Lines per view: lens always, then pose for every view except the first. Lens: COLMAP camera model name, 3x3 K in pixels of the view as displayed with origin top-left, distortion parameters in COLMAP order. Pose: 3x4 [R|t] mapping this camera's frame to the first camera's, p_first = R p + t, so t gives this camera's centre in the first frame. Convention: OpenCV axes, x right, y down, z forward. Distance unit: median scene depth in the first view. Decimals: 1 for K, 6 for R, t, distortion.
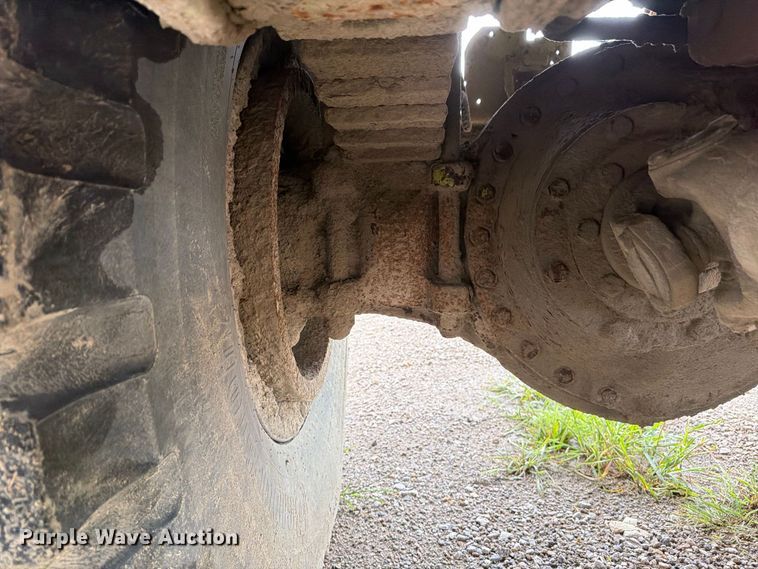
lens RADIAL K [[551.7, 0, 374.1], [0, 551.7, 286.6], [0, 0, 1]] dist [0.067021, -0.088008]
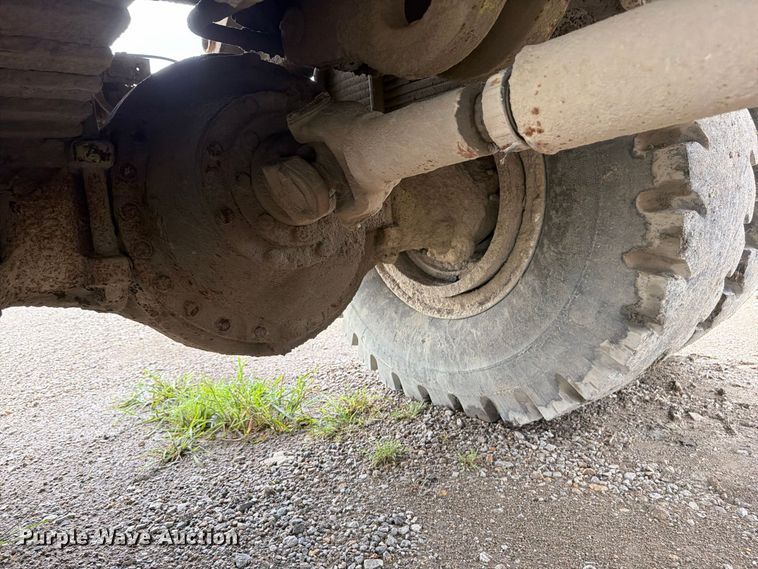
lens RADIAL K [[551.7, 0, 374.1], [0, 551.7, 286.6], [0, 0, 1]] dist [0.067021, -0.088008]
pose [[0.723013, -0.131055, 0.678289, -0.220988], [0.183289, 0.983044, -0.005437, 0.146937], [-0.666076, 0.128254, 0.734775, -0.097045]]
